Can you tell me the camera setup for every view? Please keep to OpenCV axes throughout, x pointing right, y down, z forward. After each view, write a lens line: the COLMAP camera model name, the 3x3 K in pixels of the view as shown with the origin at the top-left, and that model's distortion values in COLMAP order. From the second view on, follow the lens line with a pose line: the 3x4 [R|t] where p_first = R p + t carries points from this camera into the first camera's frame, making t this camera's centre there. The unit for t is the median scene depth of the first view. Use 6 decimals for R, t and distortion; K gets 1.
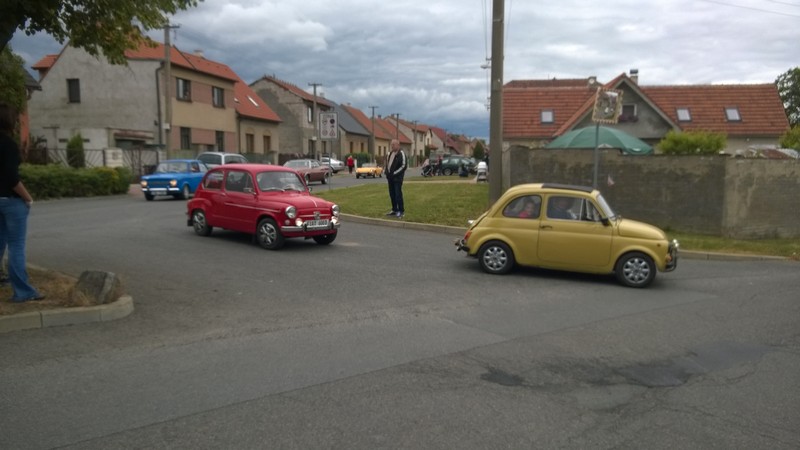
lens RADIAL K [[616.2, 0, 400.9], [0, 616.2, 213.2], [0, 0, 1]] dist [0.007157, -0.004318]
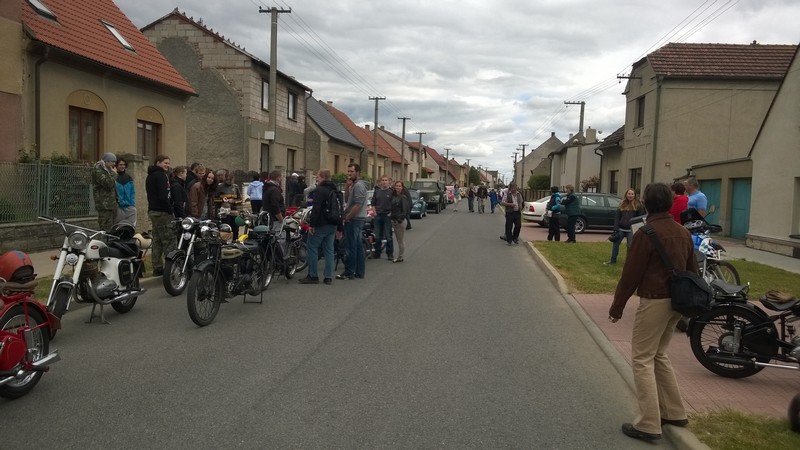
lens RADIAL K [[616.2, 0, 400.9], [0, 616.2, 213.2], [0, 0, 1]] dist [0.007157, -0.004318]
pose [[0.997821, 0.037023, 0.054607, -0.061389], [-0.034865, 0.998593, -0.039962, -0.046768], [-0.056009, 0.037971, 0.997708, 0.500850]]
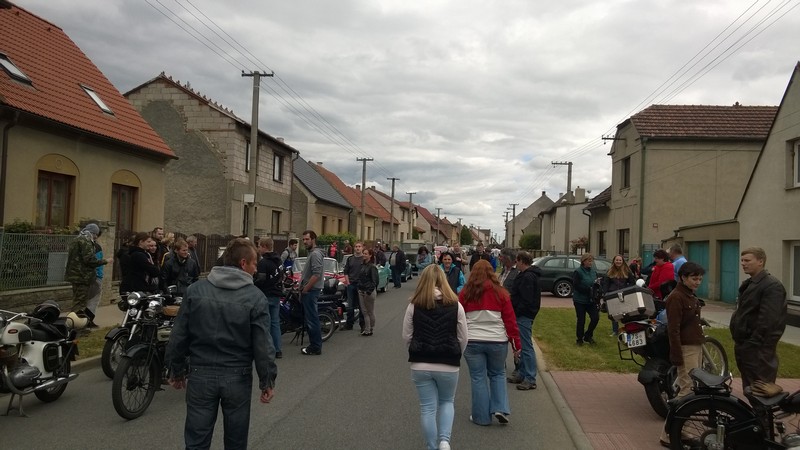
lens RADIAL K [[616.2, 0, 400.9], [0, 616.2, 213.2], [0, 0, 1]] dist [0.007157, -0.004318]
pose [[0.997399, 0.038292, 0.061064, -0.054190], [-0.029767, 0.990417, -0.134862, -0.050405], [-0.065643, 0.132693, 0.988981, 0.508551]]
